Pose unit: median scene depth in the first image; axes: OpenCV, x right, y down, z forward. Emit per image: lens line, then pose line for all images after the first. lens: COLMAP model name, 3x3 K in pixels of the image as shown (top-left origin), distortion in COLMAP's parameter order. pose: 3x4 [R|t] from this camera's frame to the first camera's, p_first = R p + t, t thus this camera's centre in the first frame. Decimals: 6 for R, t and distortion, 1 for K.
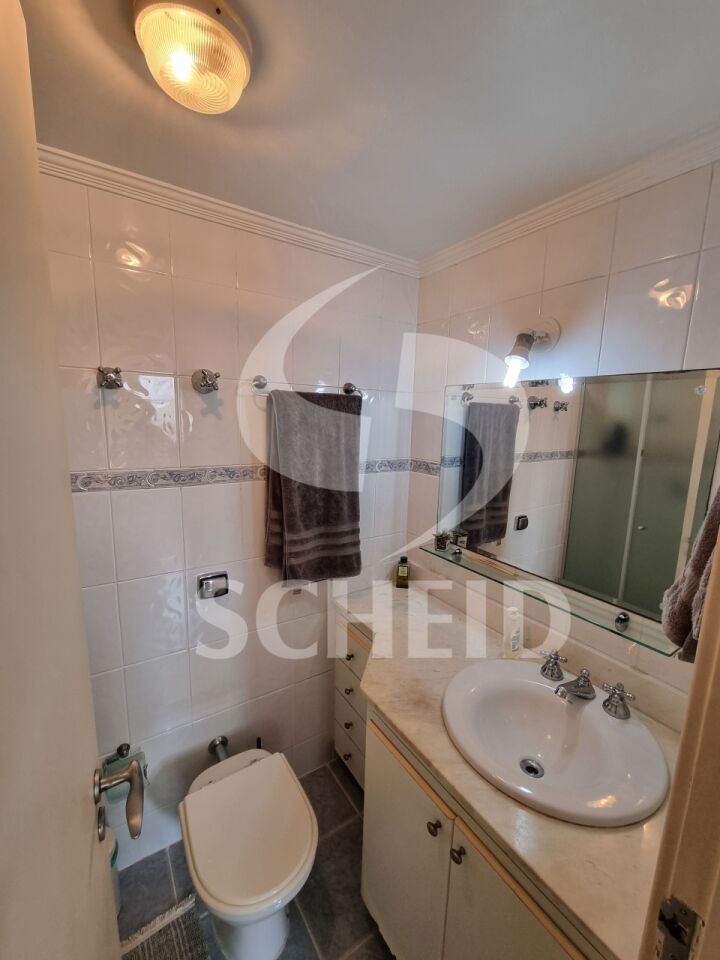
lens RADIAL K [[402.3, 0, 356.6], [0, 402.3, 480.9], [0, 0, 1]] dist [0.013733, -0.003914]
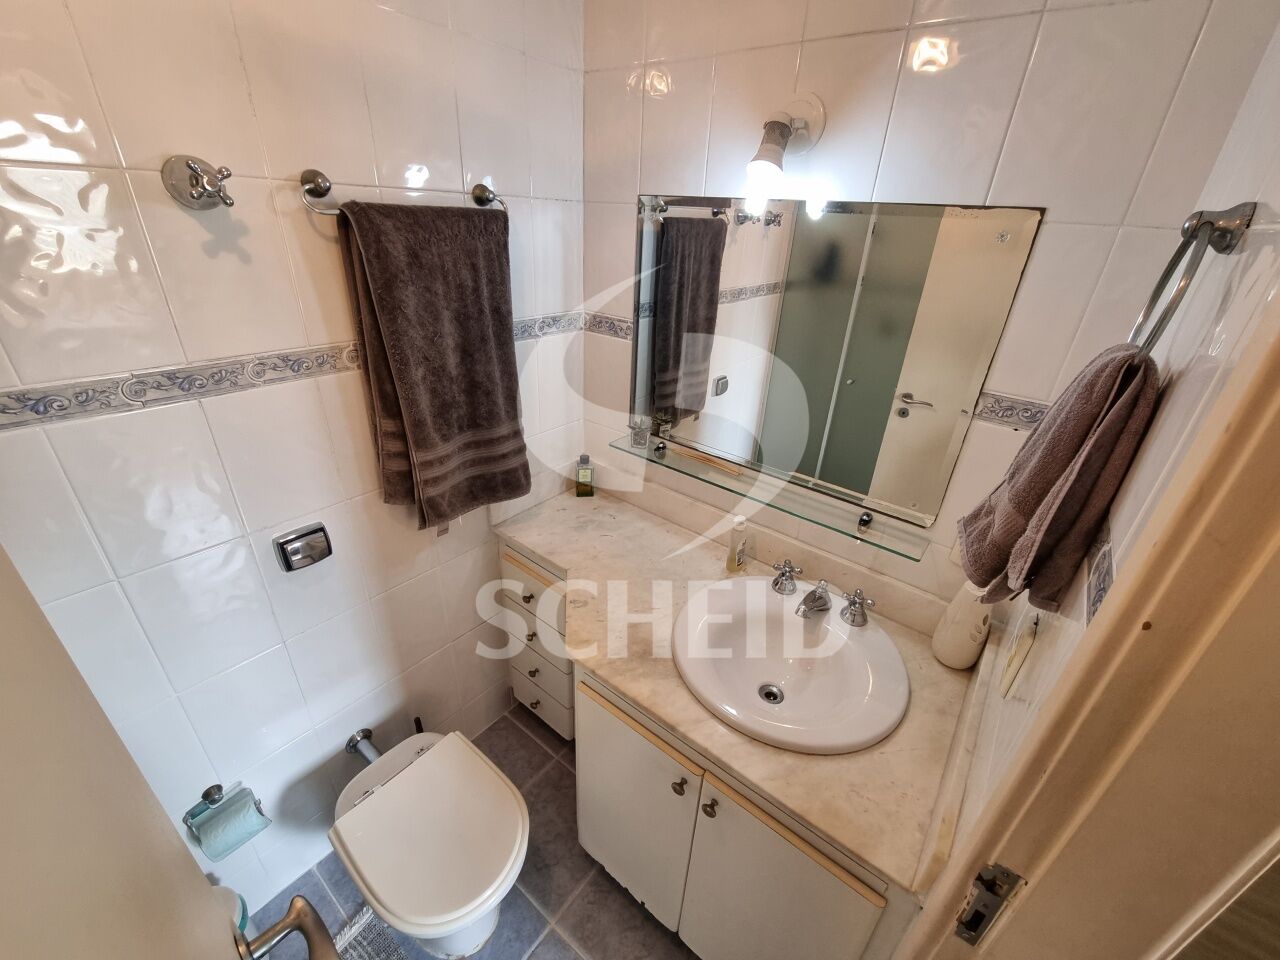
lens RADIAL K [[536.5, 0, 639.1], [0, 536.5, 482.6], [0, 0, 1]] dist [0.013733, -0.003914]
pose [[0.948325, -0.128256, 0.290224, -0.090017], [0.029058, 0.945927, 0.323076, -0.088014], [-0.315967, -0.297947, 0.900773, 0.110719]]
